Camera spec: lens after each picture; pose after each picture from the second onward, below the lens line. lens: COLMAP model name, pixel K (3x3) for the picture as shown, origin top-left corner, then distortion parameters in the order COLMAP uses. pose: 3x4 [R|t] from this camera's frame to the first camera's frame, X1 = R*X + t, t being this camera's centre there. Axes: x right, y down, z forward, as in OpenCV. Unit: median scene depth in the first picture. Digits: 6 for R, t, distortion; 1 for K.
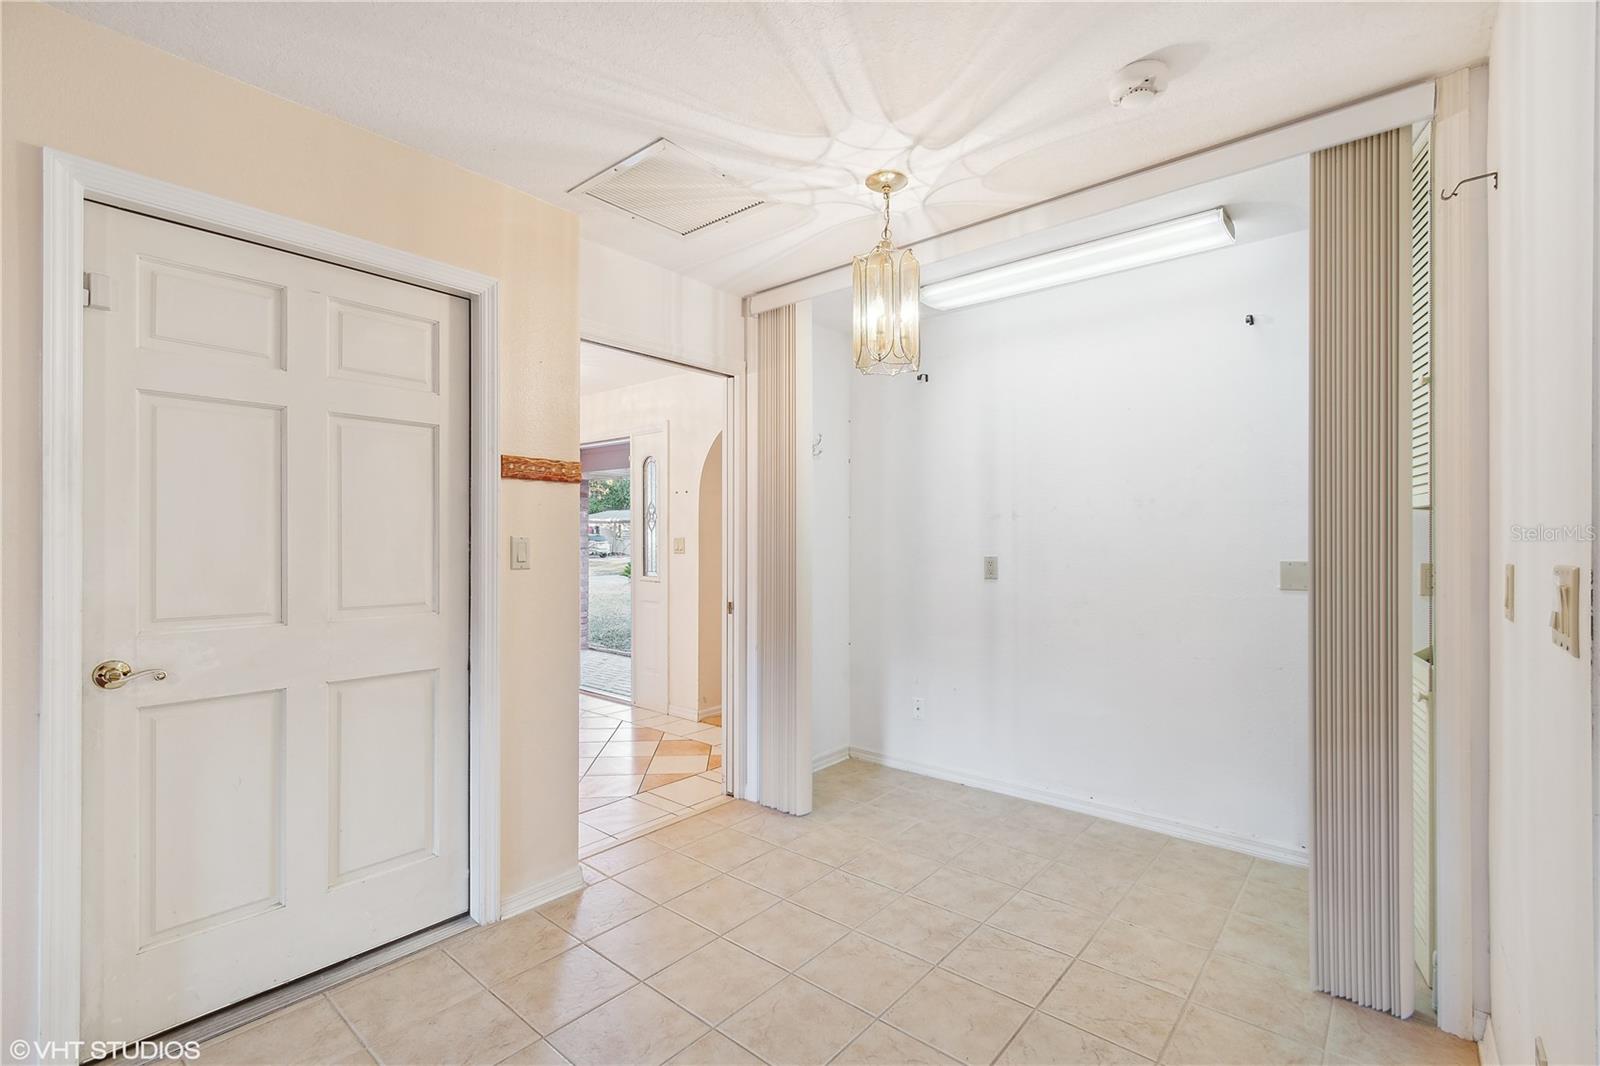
lens RADIAL K [[720.9, 0, 801.7], [0, 720.9, 539.5], [0, 0, 1]] dist [0.007669, -0.003236]
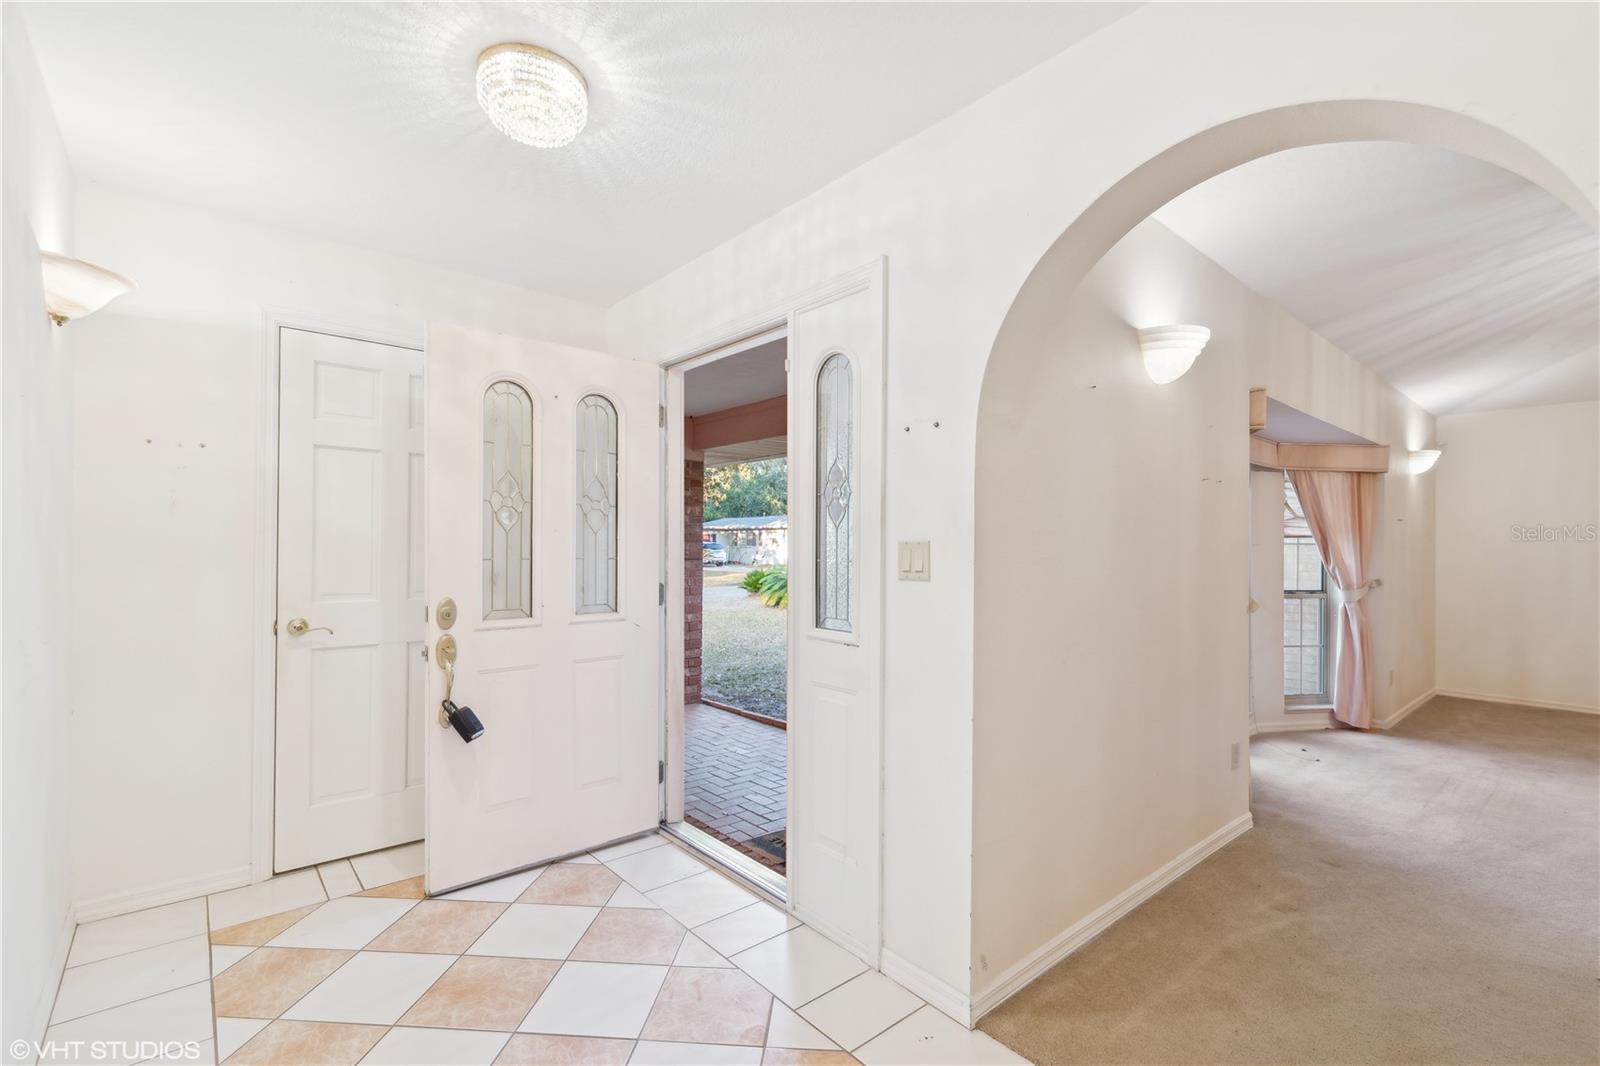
lens RADIAL K [[720.9, 0, 804.5], [0, 720.9, 539.6], [0, 0, 1]] dist [0.007669, -0.003236]
pose [[0.988626, 0.004297, -0.150336, -0.159666], [-0.006184, 0.999908, -0.012087, 0.001857], [0.150270, 0.012879, 0.988561, 0.557428]]
